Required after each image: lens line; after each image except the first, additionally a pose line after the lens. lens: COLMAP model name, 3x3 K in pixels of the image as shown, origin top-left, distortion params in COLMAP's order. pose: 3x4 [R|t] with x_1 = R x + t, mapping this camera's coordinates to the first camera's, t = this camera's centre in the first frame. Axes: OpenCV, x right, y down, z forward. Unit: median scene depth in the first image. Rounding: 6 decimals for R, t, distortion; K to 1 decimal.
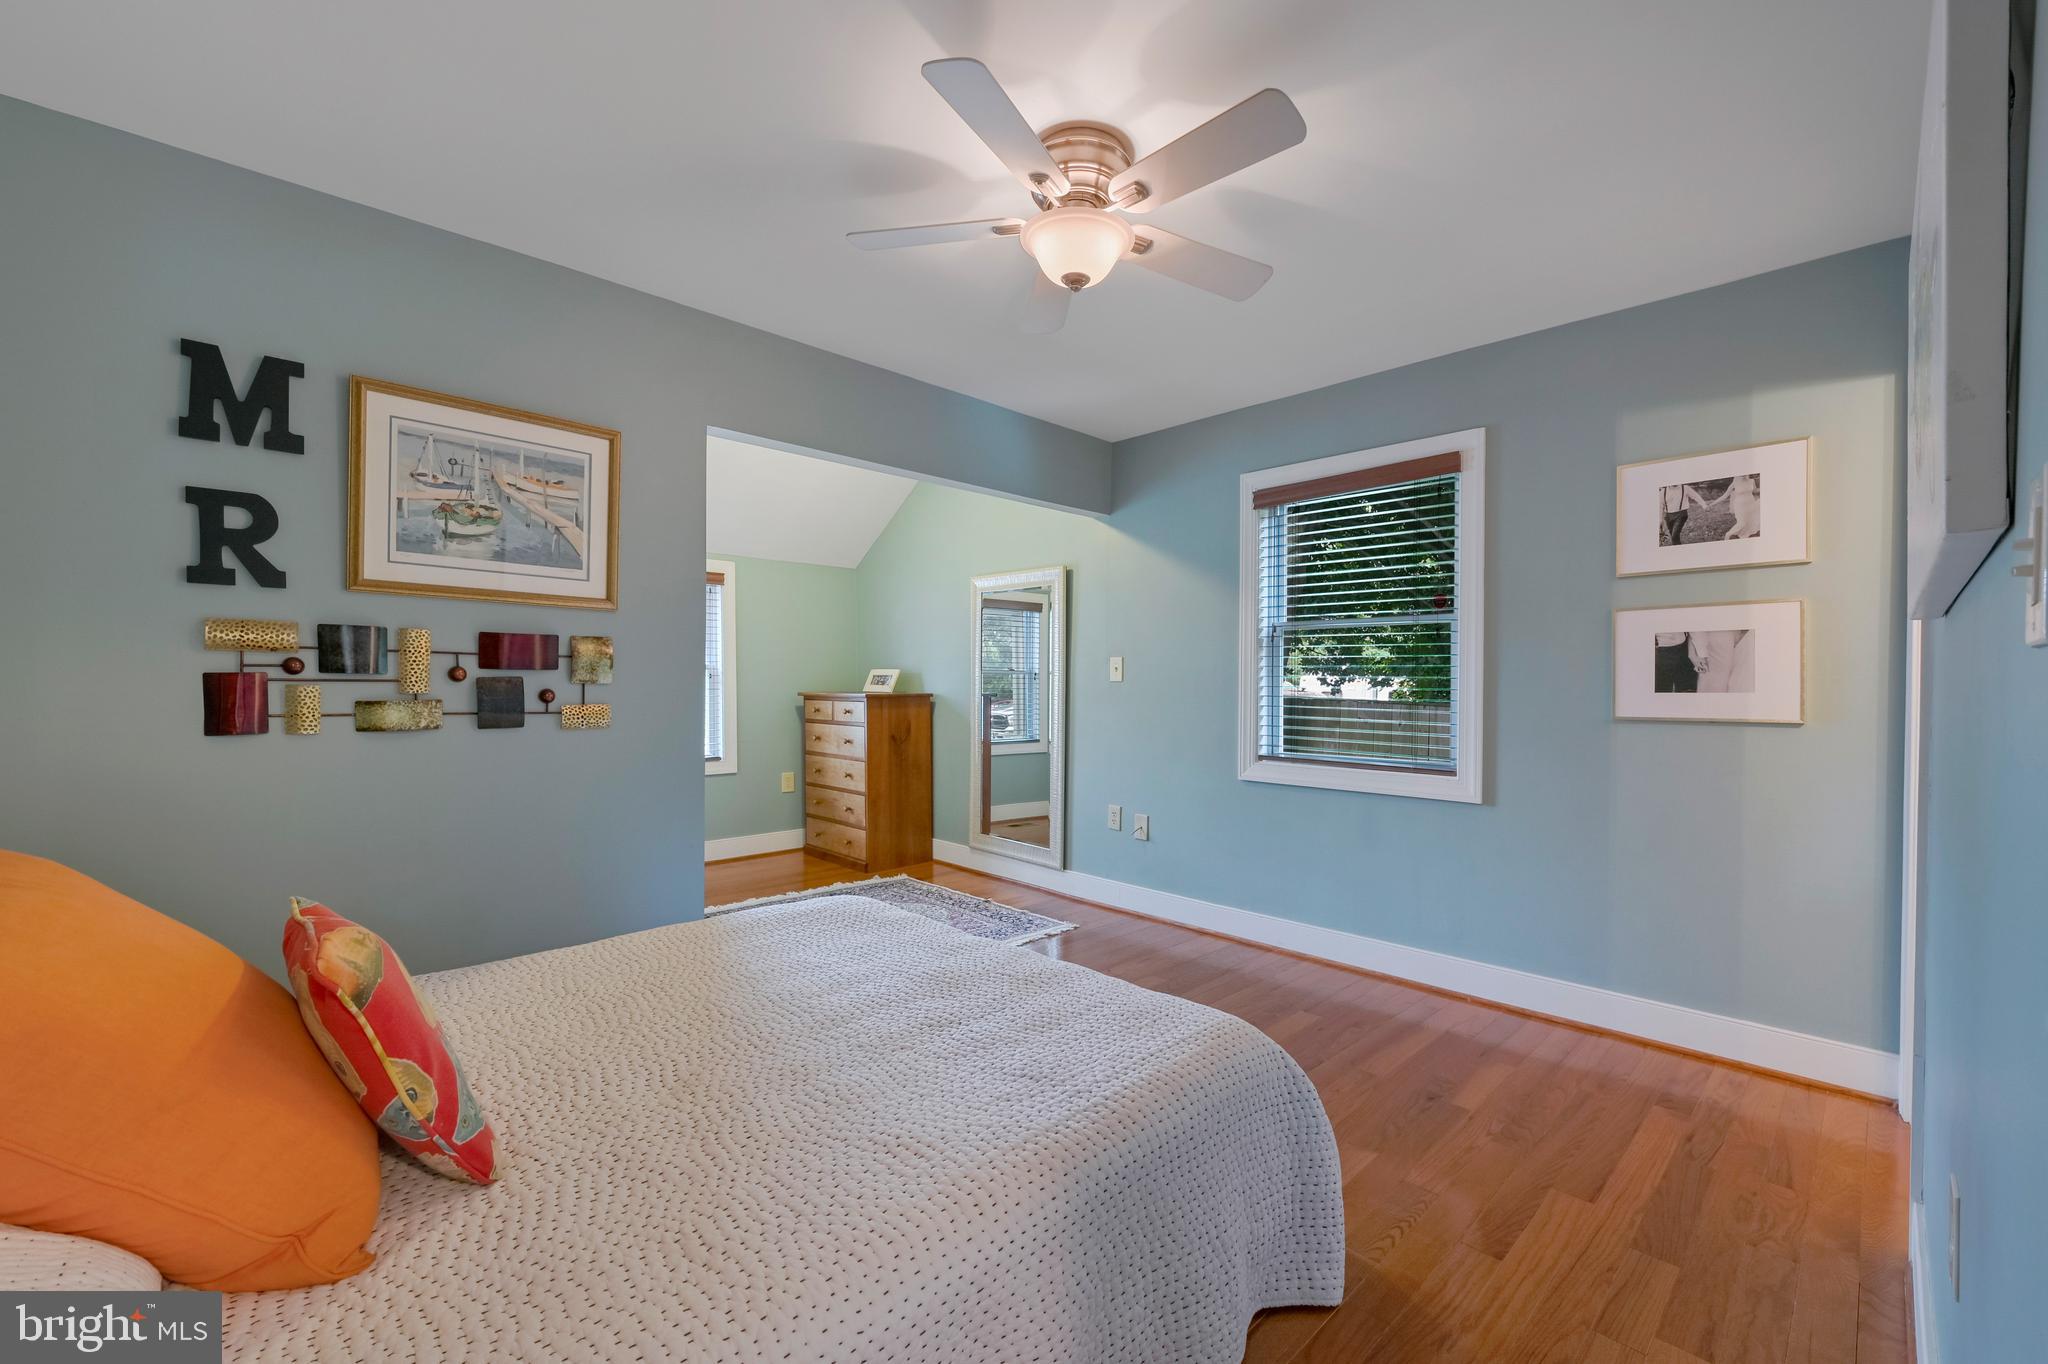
lens RADIAL K [[830.3, 0, 1019.6], [0, 830.3, 675.6], [0, 0, 1]] dist [-0.006047, -0.000013]
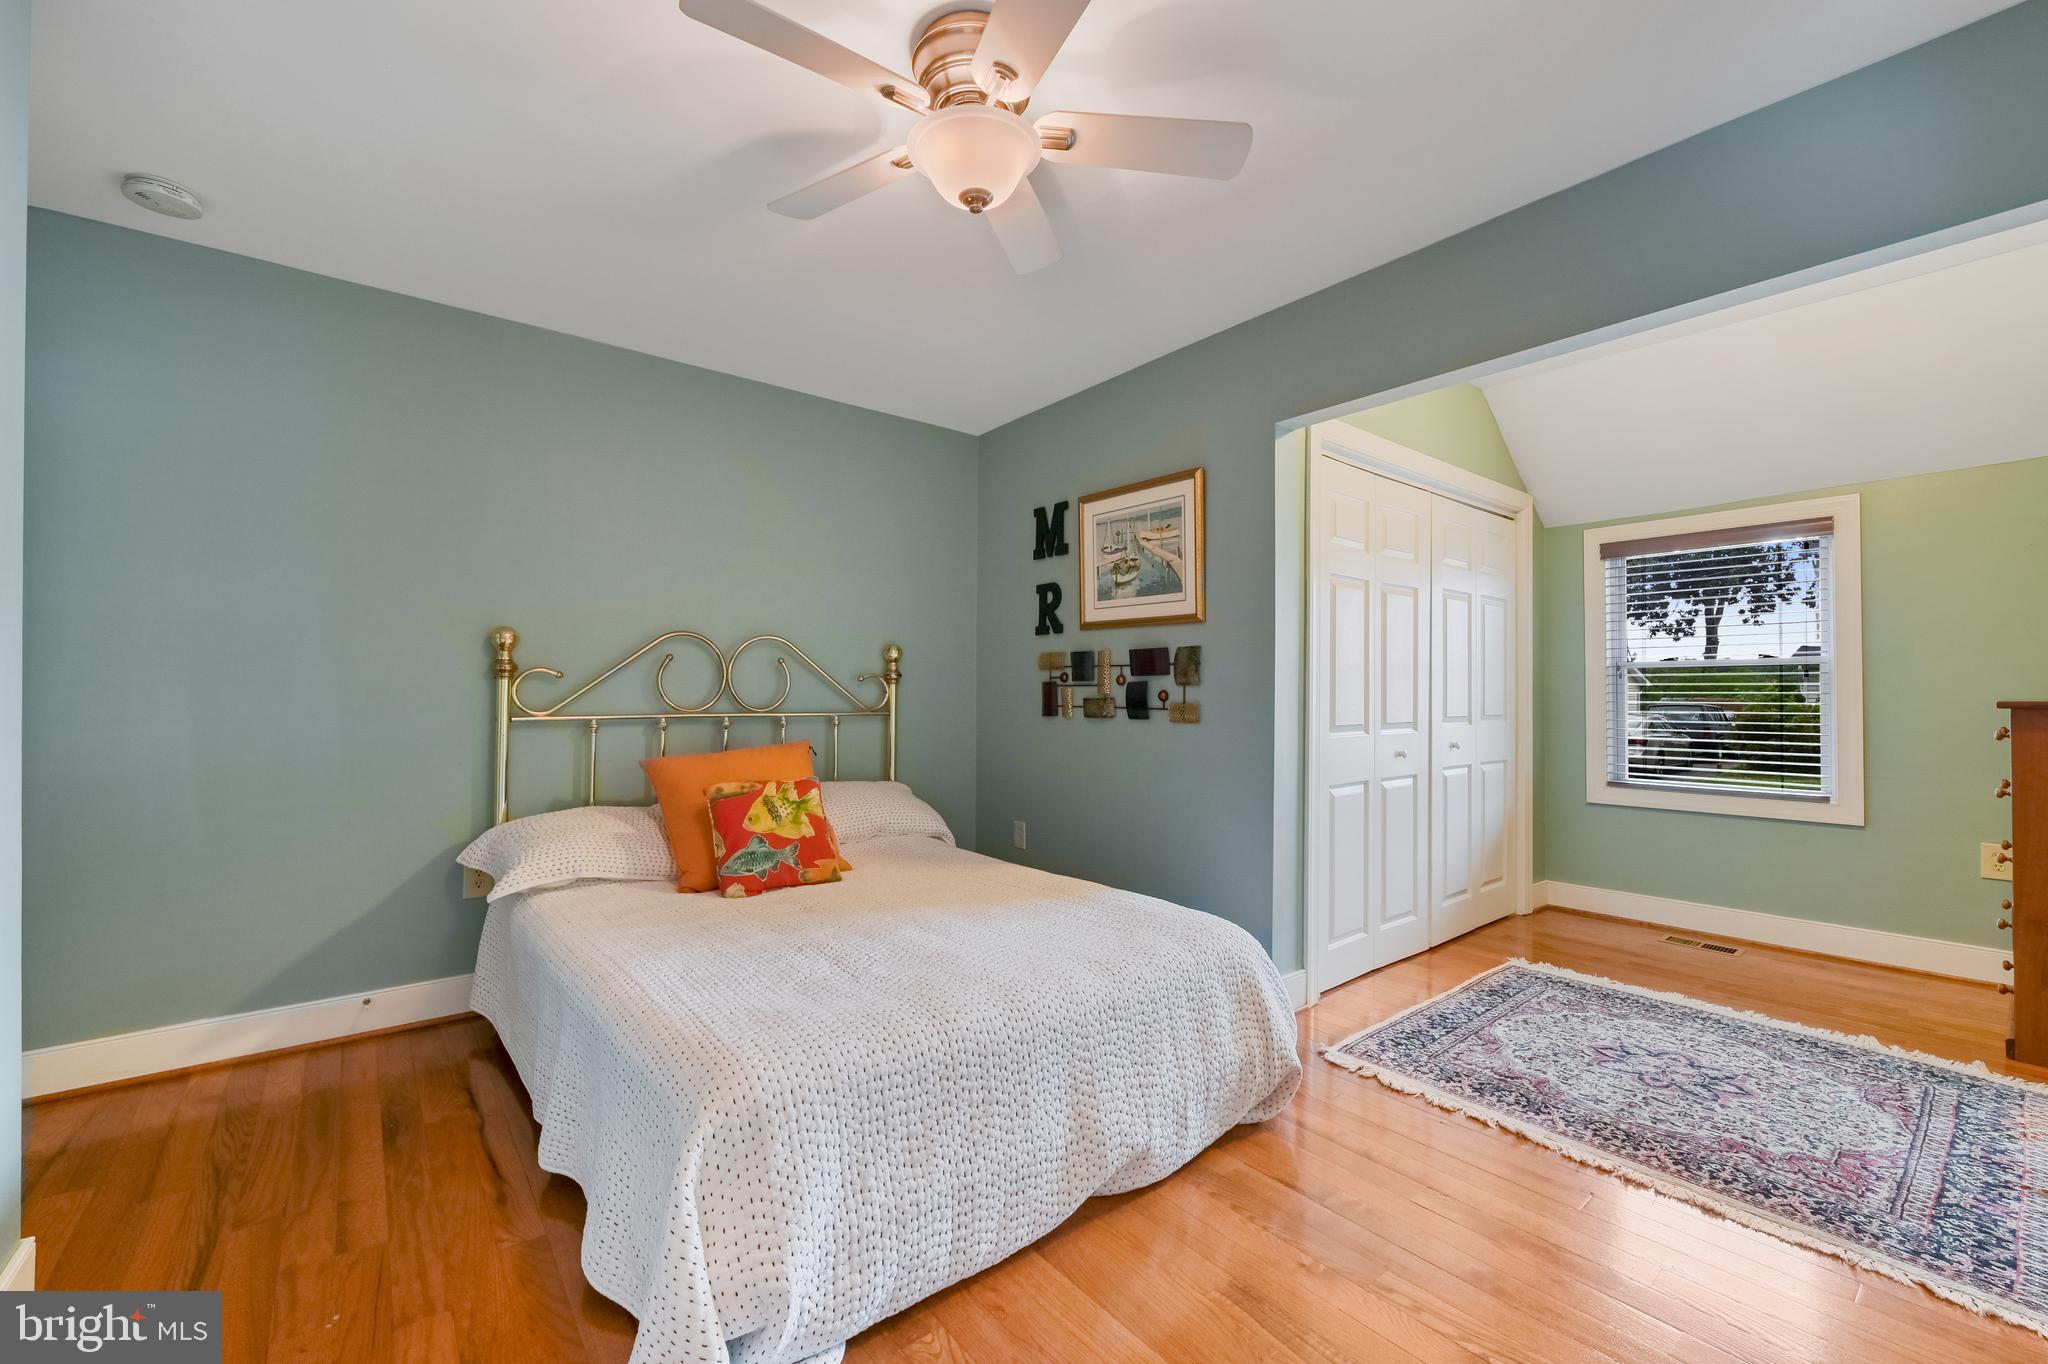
lens RADIAL K [[830.3, 0, 1036.2], [0, 830.3, 691.3], [0, 0, 1]] dist [-0.006047, -0.000013]
pose [[-0.078489, -0.009526, -0.996869, 0.767324], [0.008283, 0.999914, -0.010207, 0.031044], [0.996881, -0.009058, -0.078404, 0.964447]]
